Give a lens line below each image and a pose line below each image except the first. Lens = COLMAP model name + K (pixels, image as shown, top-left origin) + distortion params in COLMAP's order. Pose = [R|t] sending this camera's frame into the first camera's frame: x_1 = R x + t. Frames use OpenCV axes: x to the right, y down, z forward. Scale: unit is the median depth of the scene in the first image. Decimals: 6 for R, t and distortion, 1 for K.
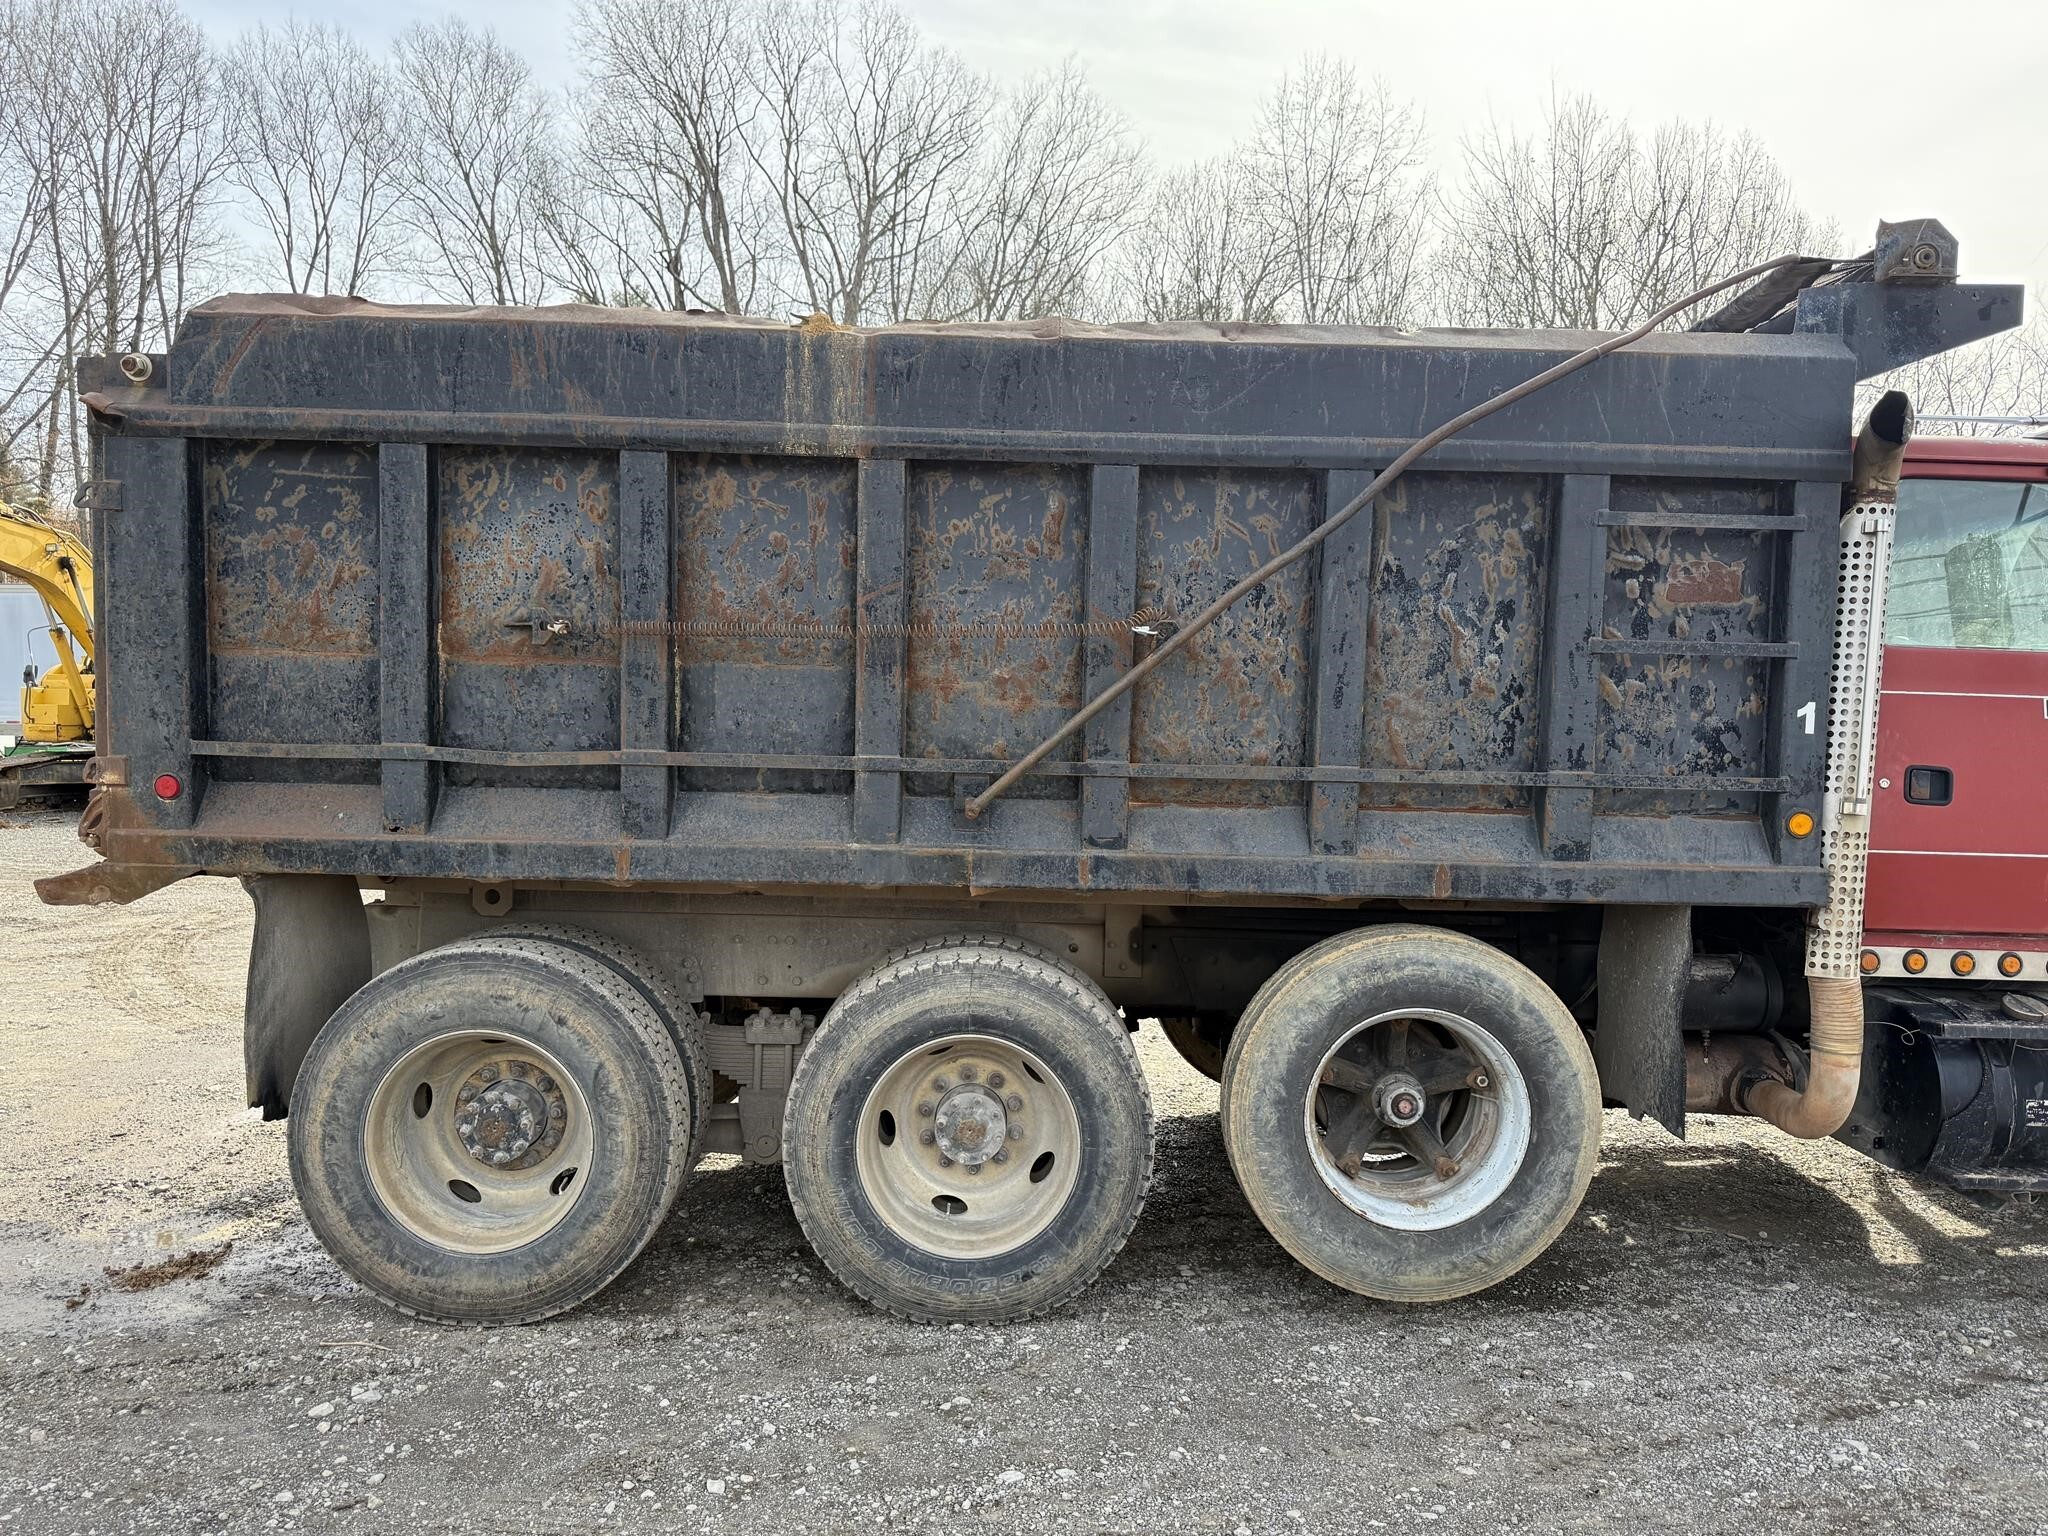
lens RADIAL K [[1446.7, 0, 1029.3], [0, 1446.7, 765.8], [0, 0, 1]] dist [0.077496, -0.101187]
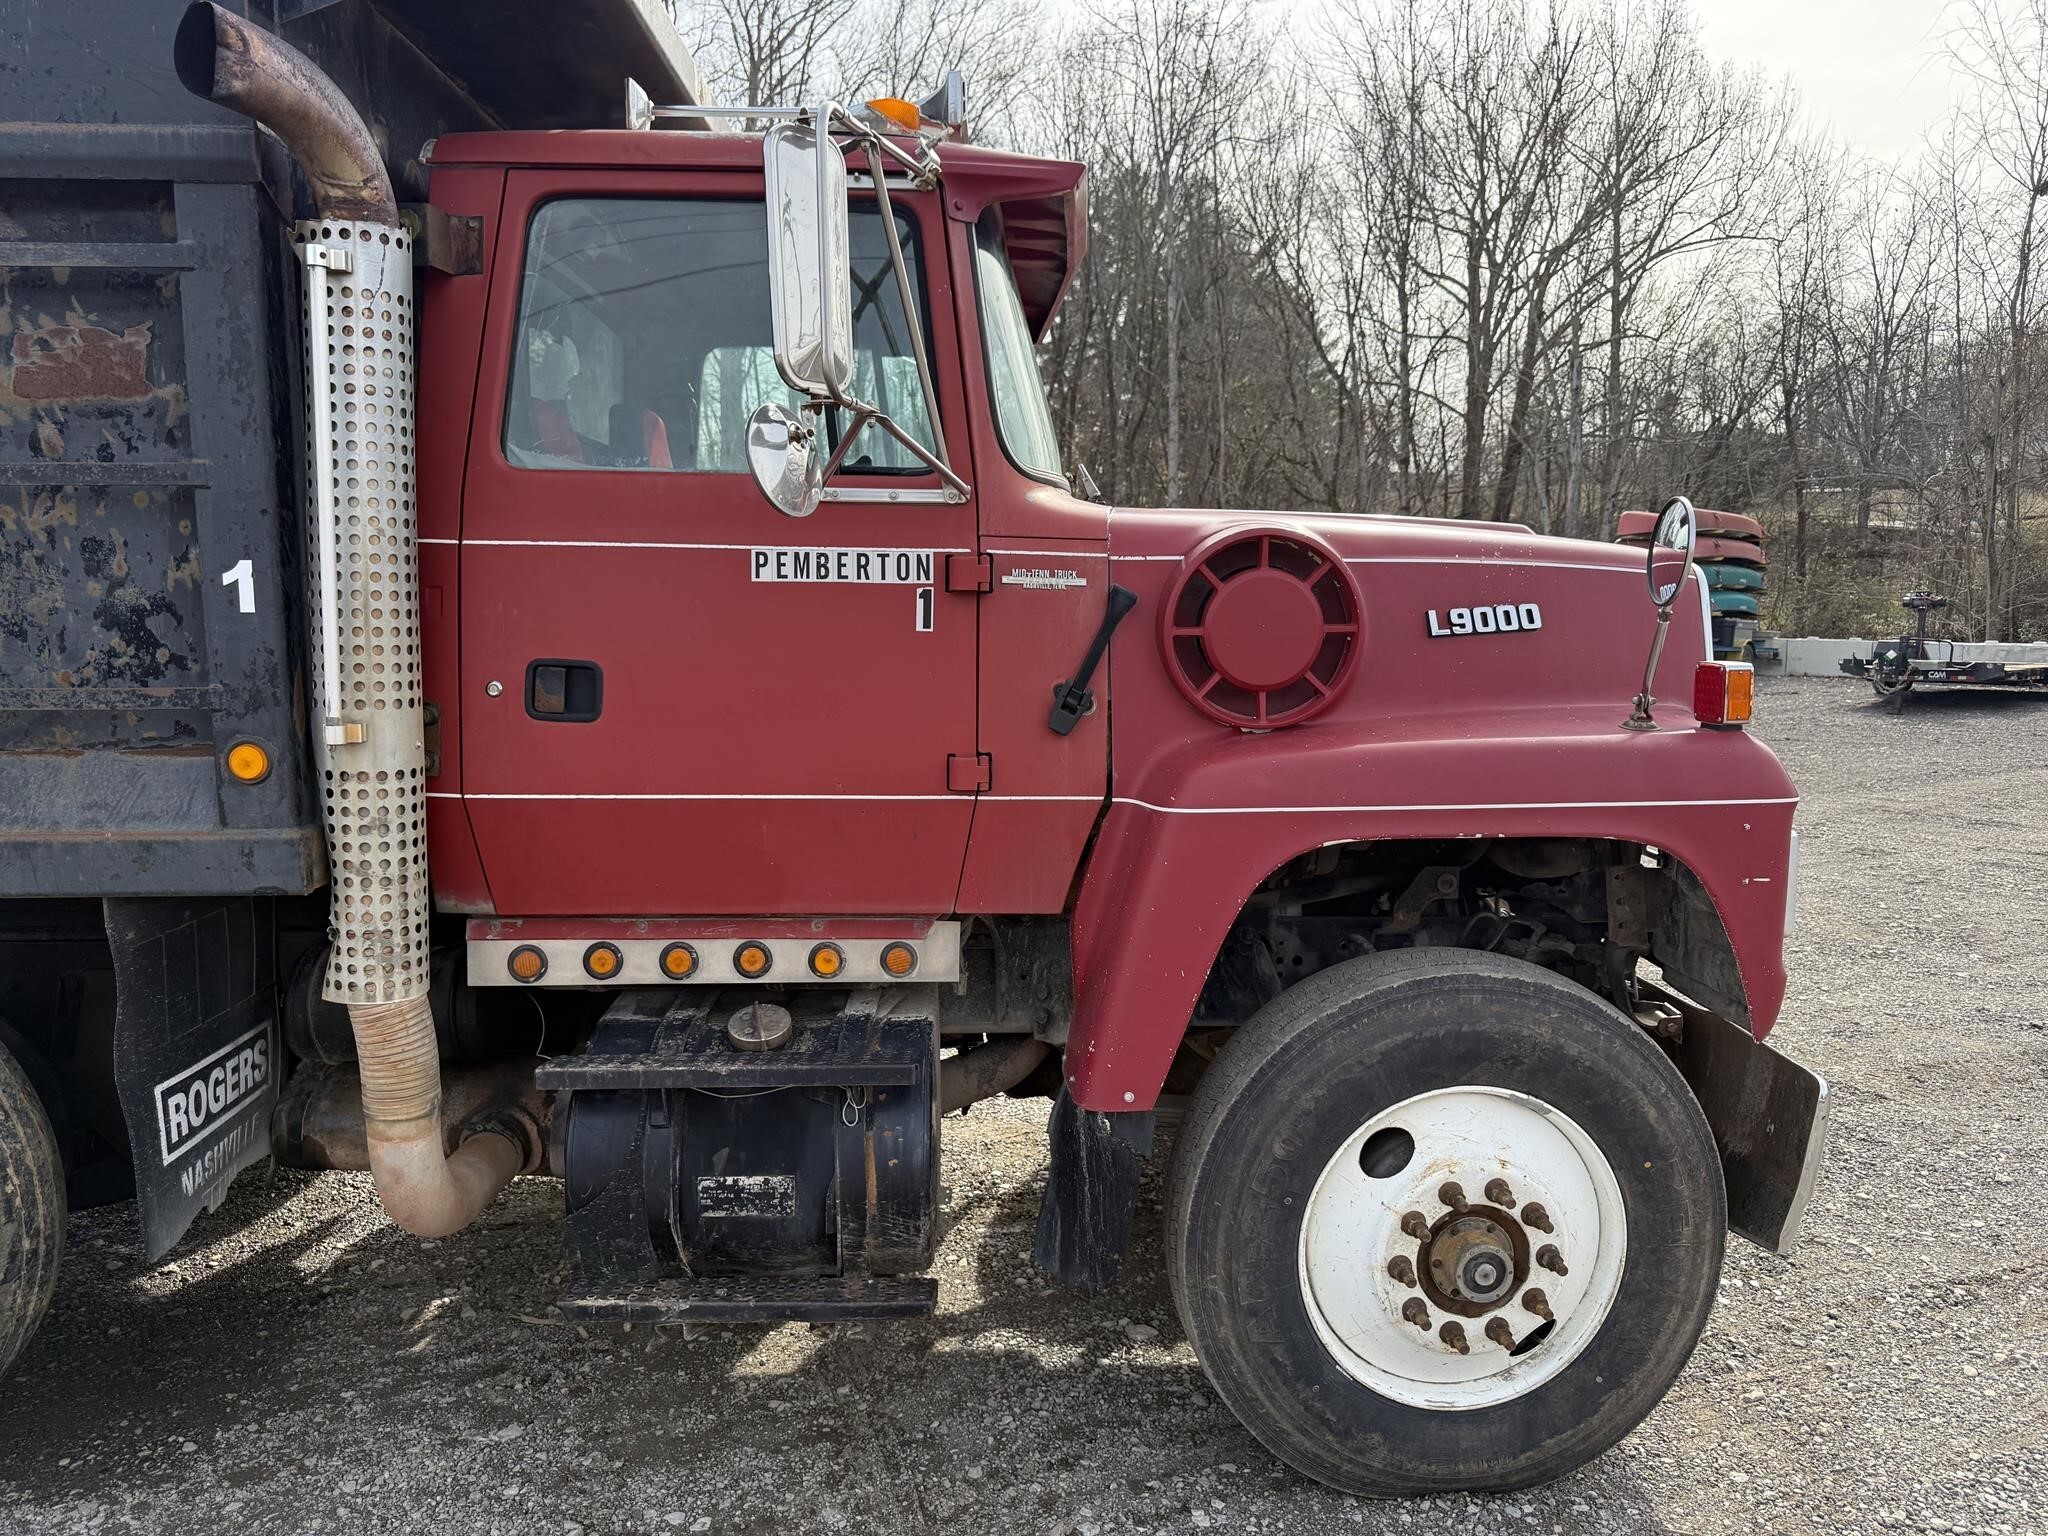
lens RADIAL K [[1446.7, 0, 1031.9], [0, 1446.7, 776.7], [0, 0, 1]] dist [0.077496, -0.101187]
pose [[0.999563, -0.025352, 0.015234, 0.843629], [0.024057, 0.996514, 0.079882, 0.005089], [-0.017206, -0.079480, 0.996688, 0.382937]]
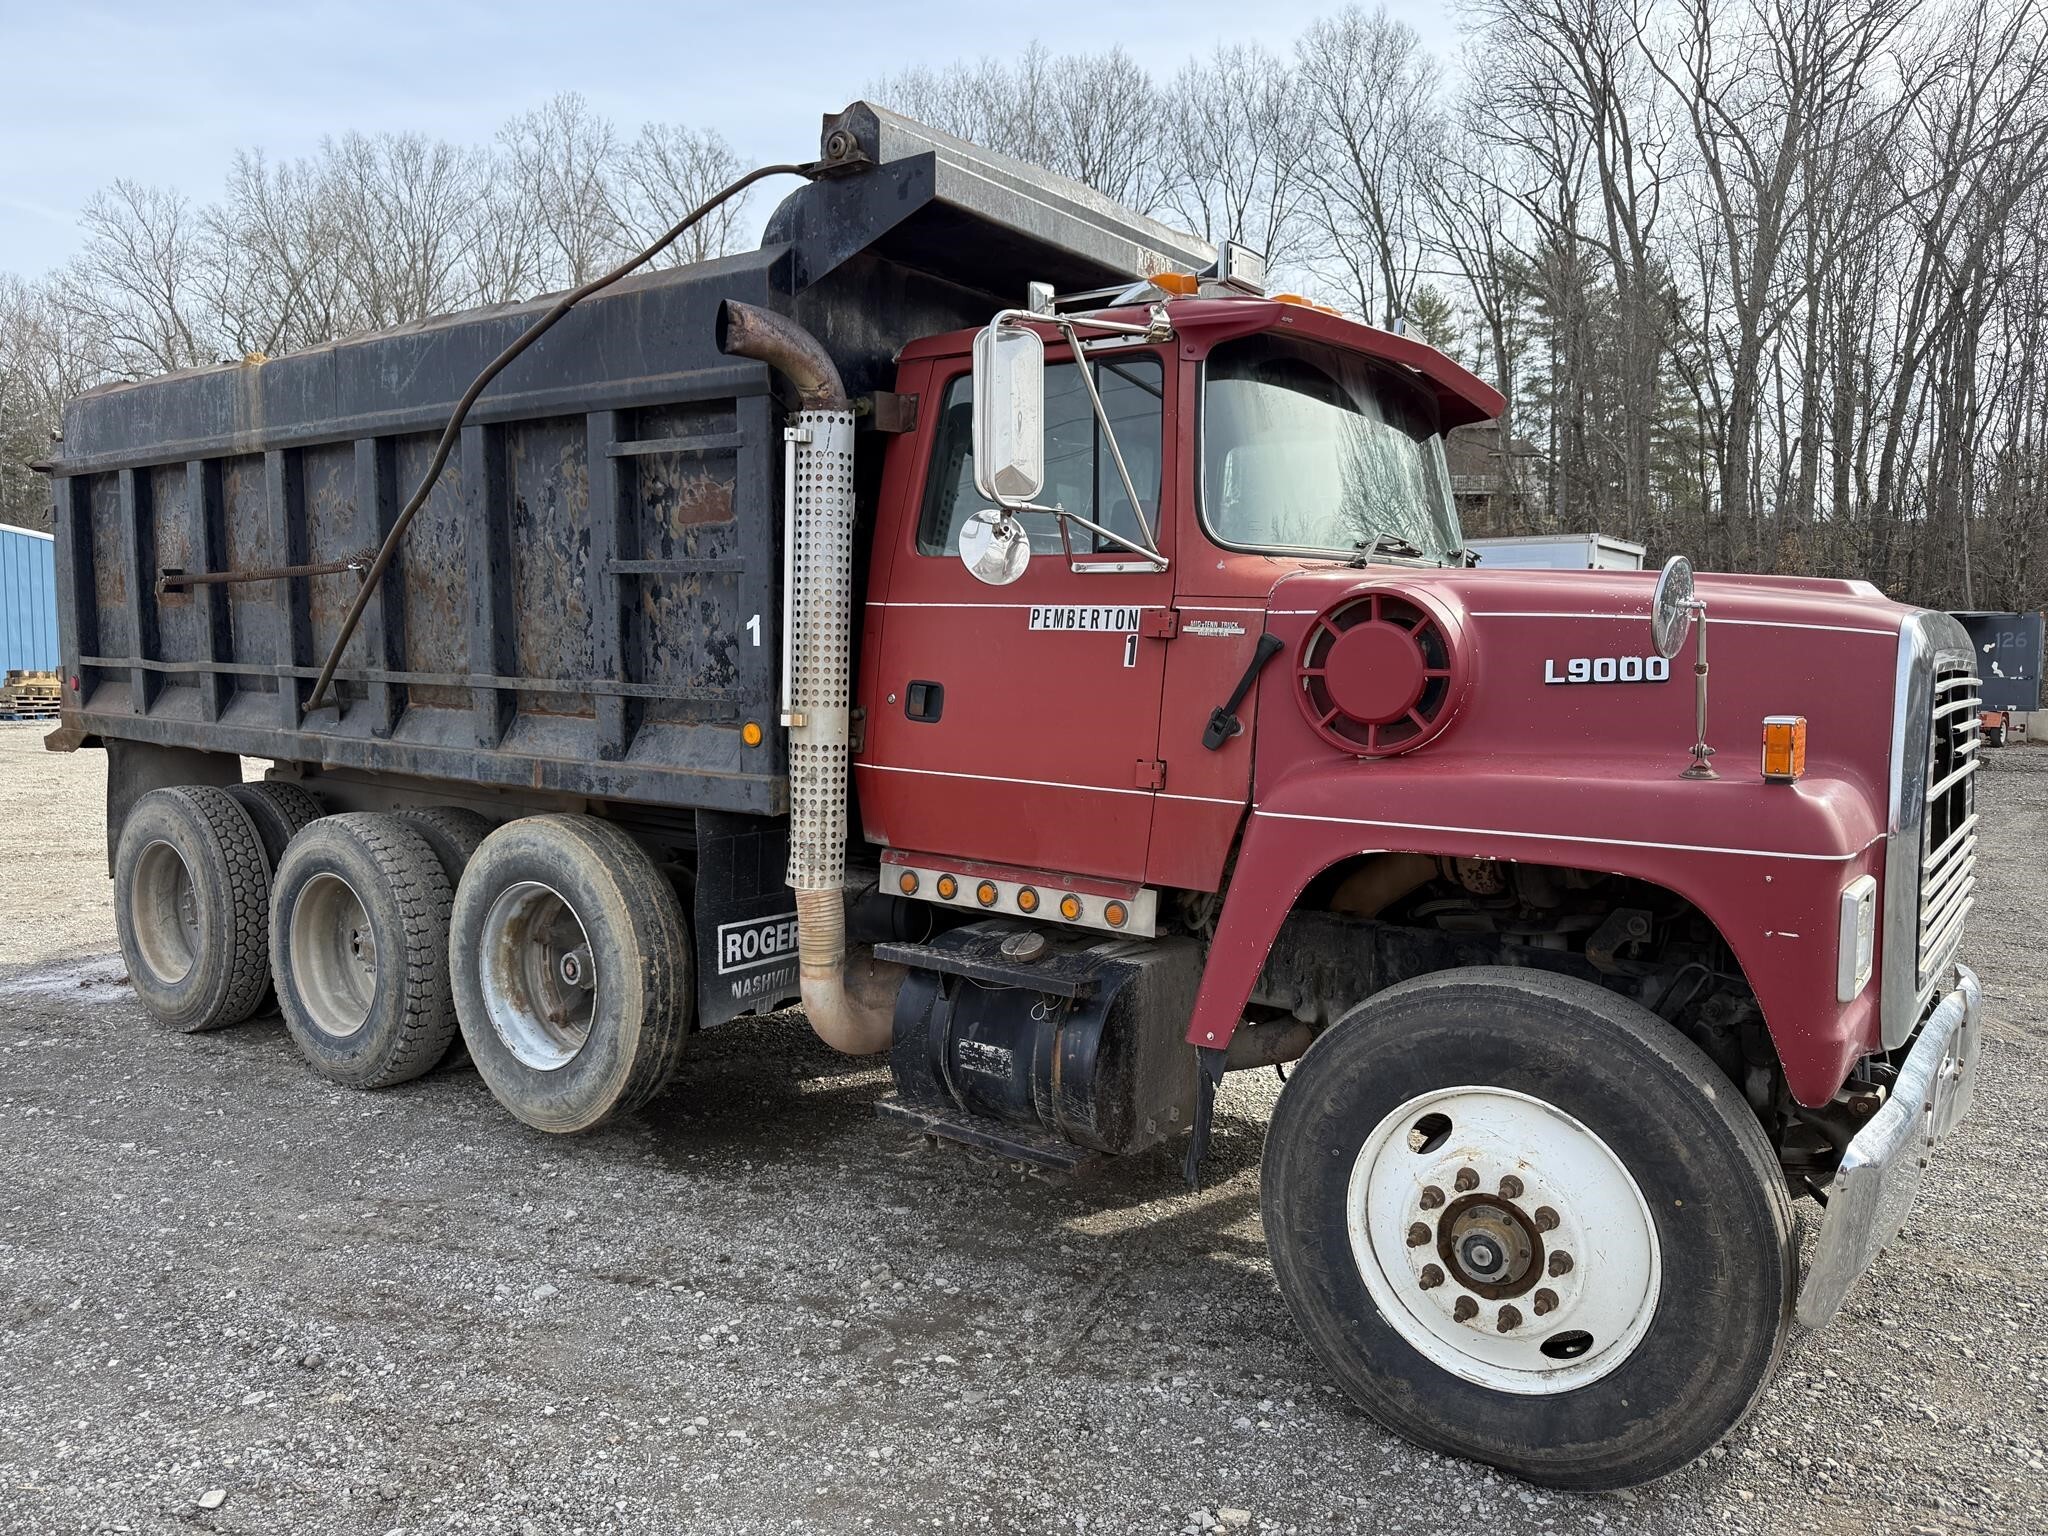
lens RADIAL K [[1446.7, 0, 1017.5], [0, 1446.7, 762.0], [0, 0, 1]] dist [0.077496, -0.101187]
pose [[0.796944, 0.040703, -0.602680, 1.289575], [-0.026320, 0.999119, 0.032674, 0.021591], [0.603479, -0.010177, 0.797314, 0.299375]]
